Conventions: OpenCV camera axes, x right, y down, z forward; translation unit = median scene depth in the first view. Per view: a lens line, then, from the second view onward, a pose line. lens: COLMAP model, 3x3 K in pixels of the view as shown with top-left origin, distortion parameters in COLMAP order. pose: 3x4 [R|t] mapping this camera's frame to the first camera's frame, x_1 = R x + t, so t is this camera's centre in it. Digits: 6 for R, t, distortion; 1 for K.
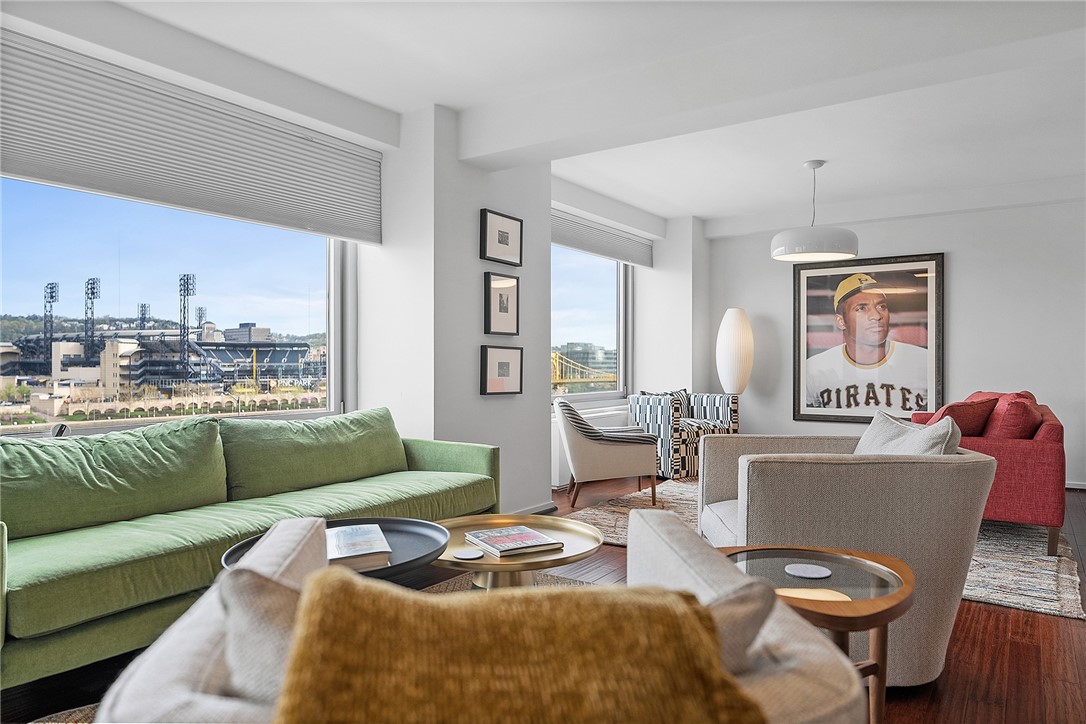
lens RADIAL K [[699.1, 0, 548.7], [0, 699.1, 368.1], [0, 0, 1]] dist [-0.001935, 0.001335]
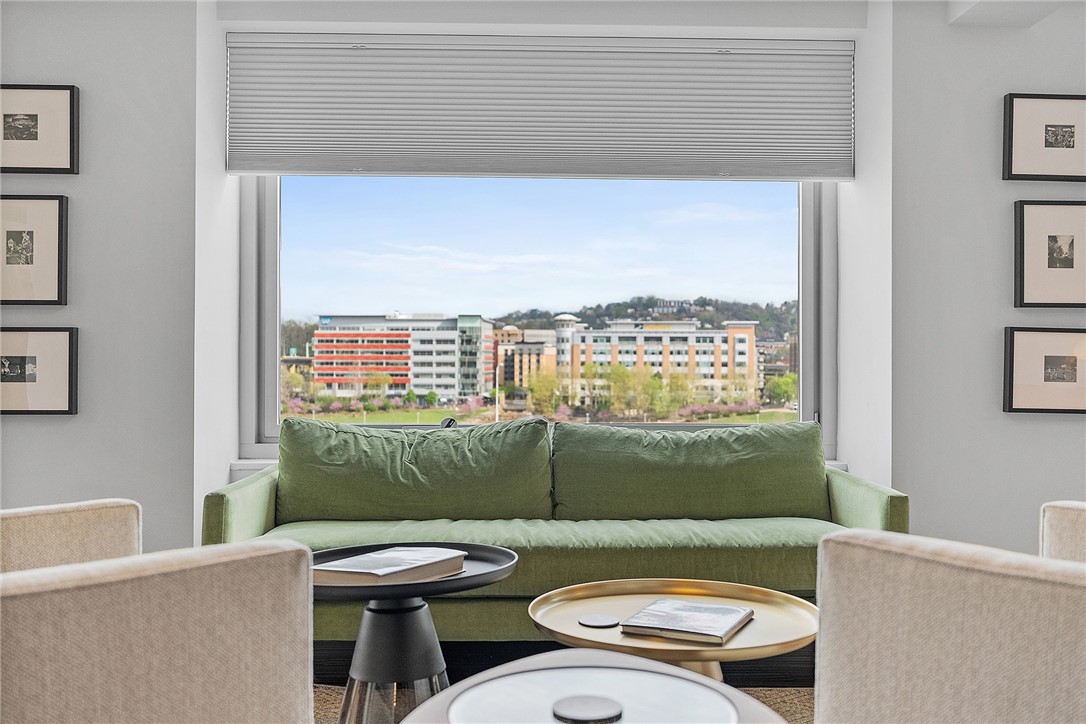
lens RADIAL K [[1088.6, 0, 564.3], [0, 1088.6, 339.6], [0, 0, 1]] dist [0.014693, 0.000000]
pose [[0.596095, -0.009038, -0.802863, 0.273460], [-0.008840, 0.999802, -0.017818, -0.001332], [0.802865, 0.017718, 0.595897, 0.106202]]
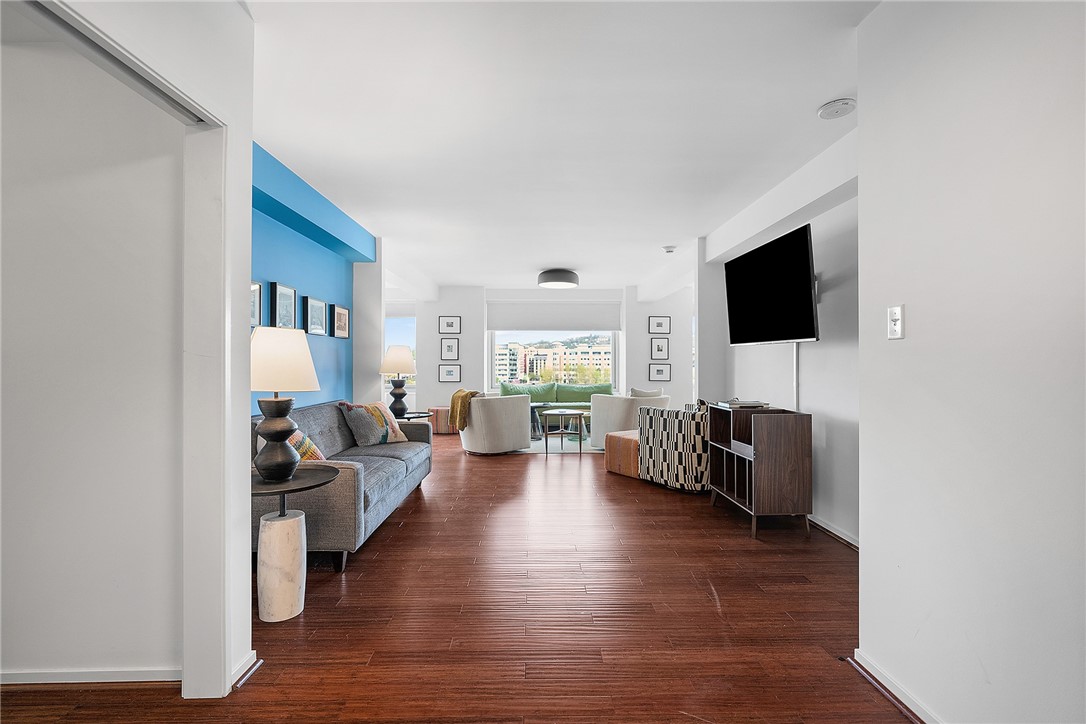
lens RADIAL K [[494.6, 0, 538.5], [0, 494.6, 359.3], [0, 0, 1]] dist [-0.011772, 0.004401]
pose [[0.566906, -0.002179, -0.823780, 0.866811], [-0.004270, 0.999975, -0.005583, -0.024037], [0.823771, 0.006682, 0.566883, -0.343256]]
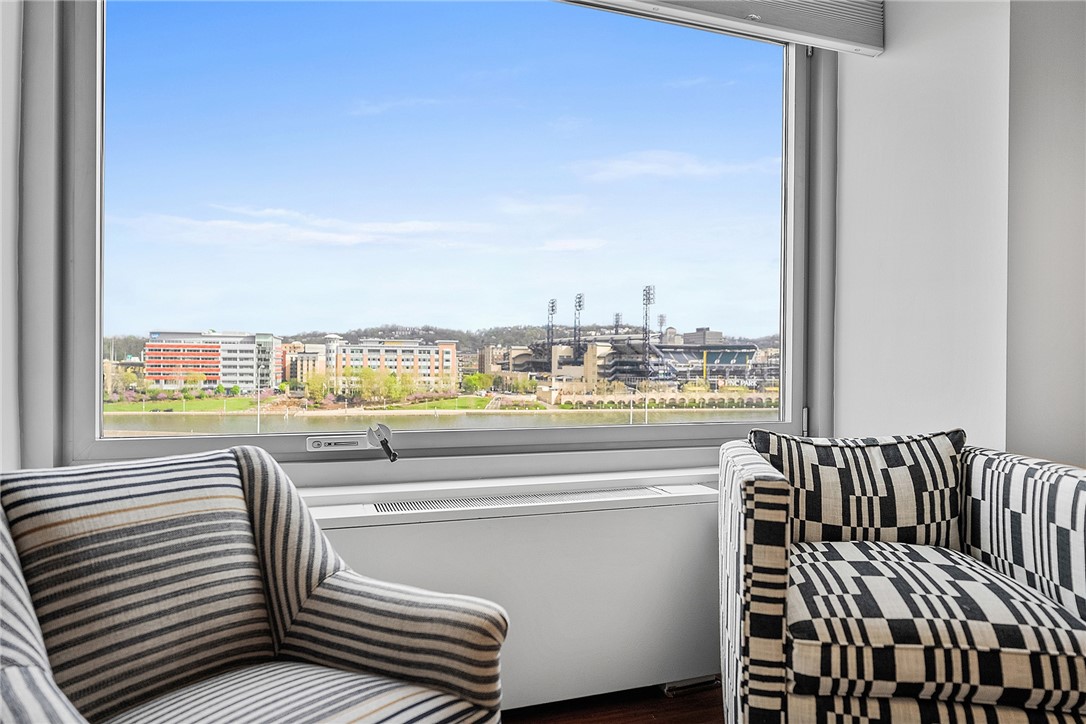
lens RADIAL K [[678.6, 0, 542.1], [0, 678.6, 371.5], [0, 0, 1]] dist [-0.002353, -0.003868]
pose [[0.804636, 0.014654, -0.593587, 0.231735], [-0.012743, 0.999891, 0.007412, 0.007145], [0.593631, 0.001600, 0.804736, 0.723770]]
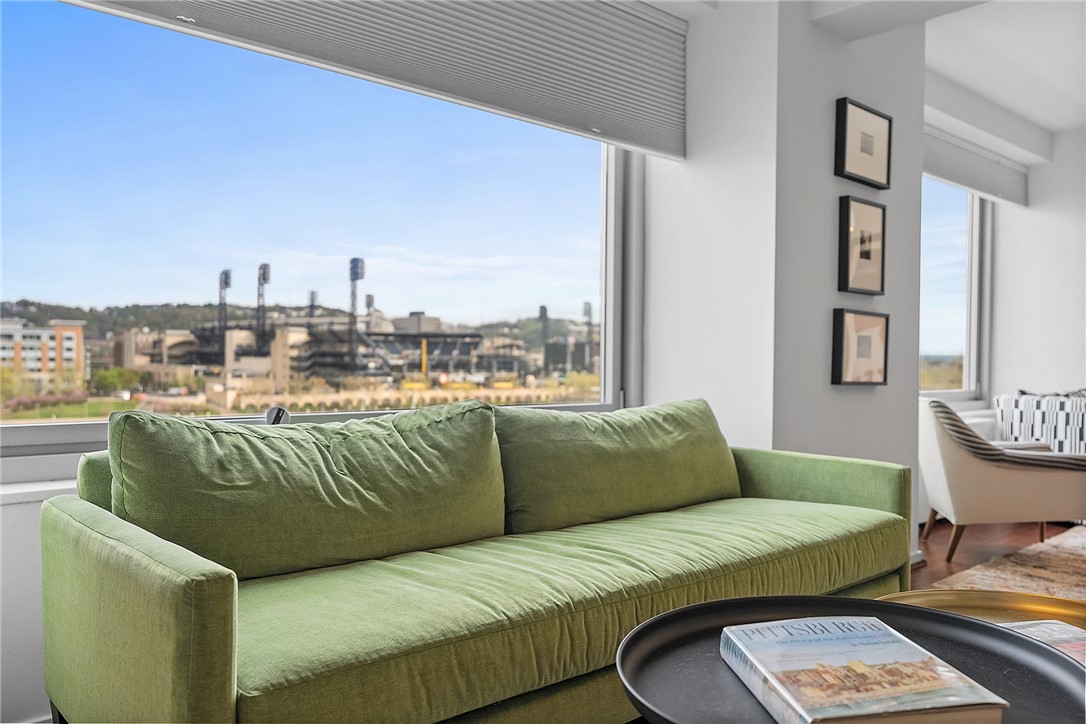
lens RADIAL K [[840.1, 0, 552.5], [0, 840.1, 370.2], [0, 0, 1]] dist [-0.003838, 0.015525]
pose [[0.969601, 0.015564, -0.244194, -0.104516], [-0.013878, 0.999867, 0.008623, 0.014472], [0.244296, -0.004972, 0.969688, 0.116172]]
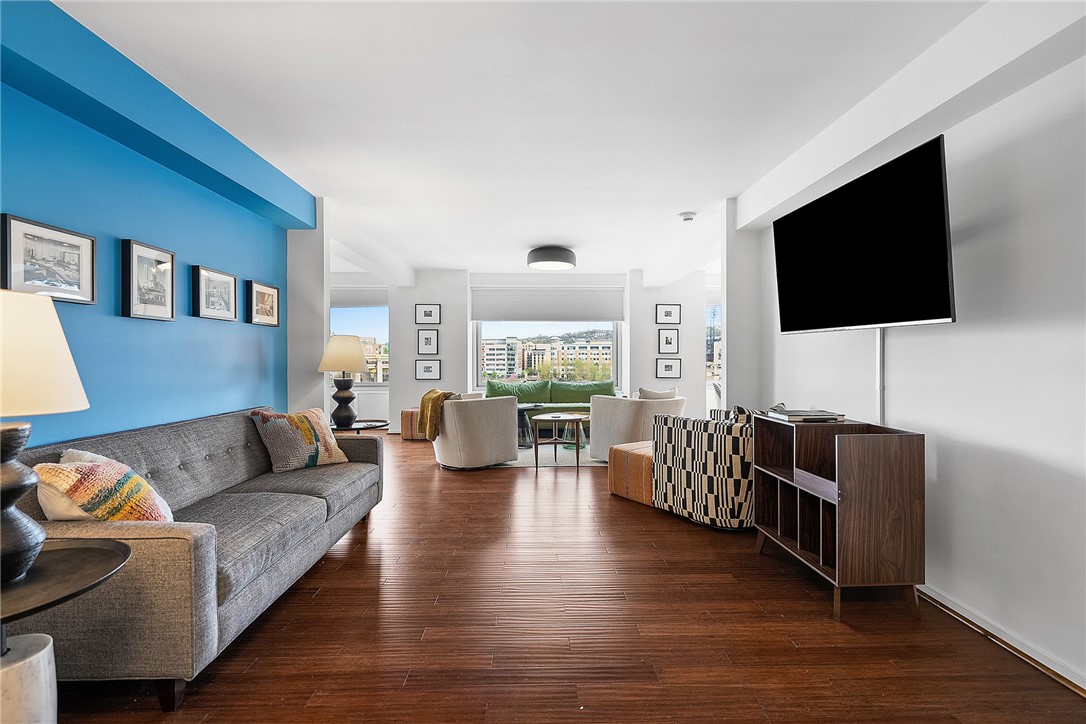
lens RADIAL K [[494.6, 0, 543.8], [0, 494.6, 356.4], [0, 0, 1]] dist [-0.011772, 0.004401]
pose [[0.578974, 0.000975, -0.815345, 0.734563], [-0.003170, 0.999994, -0.001055, -0.023551], [0.815340, 0.003196, 0.578974, -0.233234]]
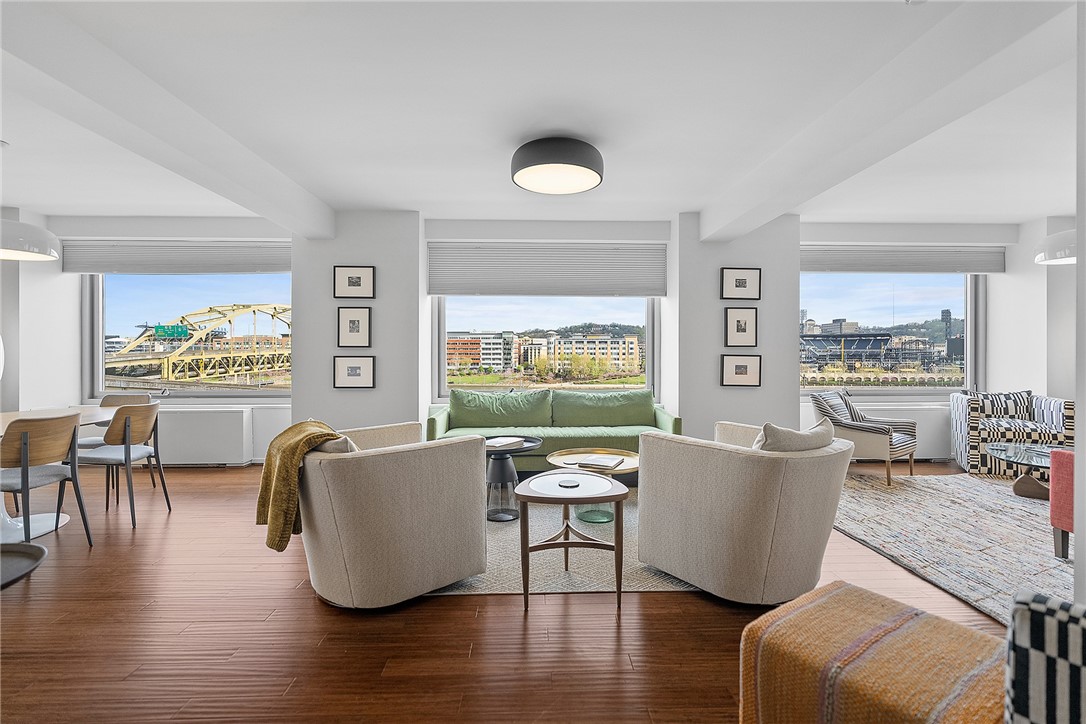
lens RADIAL K [[494.6, 0, 547.1], [0, 494.6, 352.0], [0, 0, 1]] dist [-0.011772, 0.004401]
pose [[0.590085, 0.003983, -0.807331, 0.373146], [-0.005365, 0.999985, 0.001013, -0.024103], [0.807323, 0.003733, 0.590098, 0.021927]]
